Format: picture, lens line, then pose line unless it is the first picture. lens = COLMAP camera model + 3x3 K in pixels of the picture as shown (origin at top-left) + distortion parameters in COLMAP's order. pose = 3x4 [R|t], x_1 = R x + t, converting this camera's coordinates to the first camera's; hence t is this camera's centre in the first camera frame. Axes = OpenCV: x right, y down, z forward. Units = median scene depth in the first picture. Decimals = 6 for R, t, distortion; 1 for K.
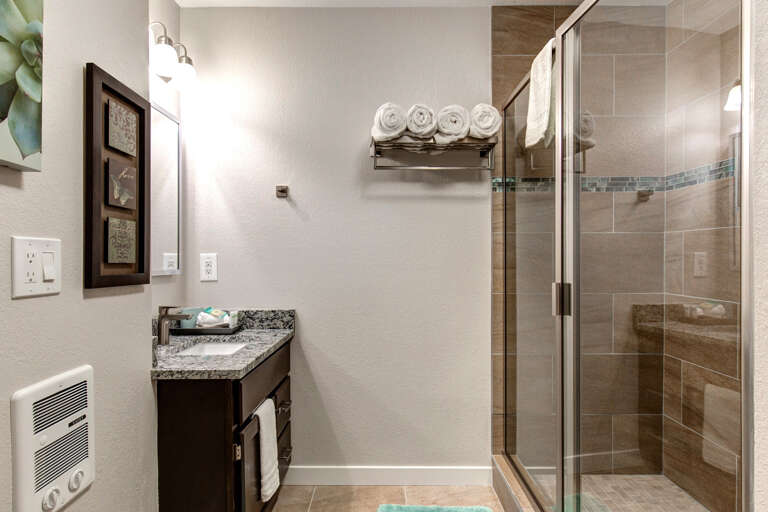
lens RADIAL K [[422.6, 0, 448.0], [0, 422.6, 253.5], [0, 0, 1]] dist [0.004446, 0.000180]
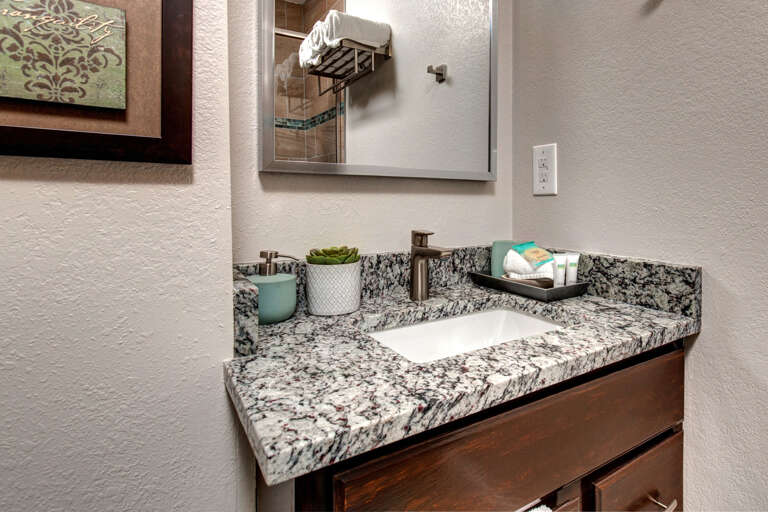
lens RADIAL K [[422.6, 0, 448.0], [0, 422.6, 253.5], [0, 0, 1]] dist [0.004446, 0.000180]
pose [[0.431984, 0.098725, -0.896462, -0.135121], [0.025032, 0.992295, 0.121341, 0.074178], [0.901534, -0.074857, 0.426184, 0.682917]]
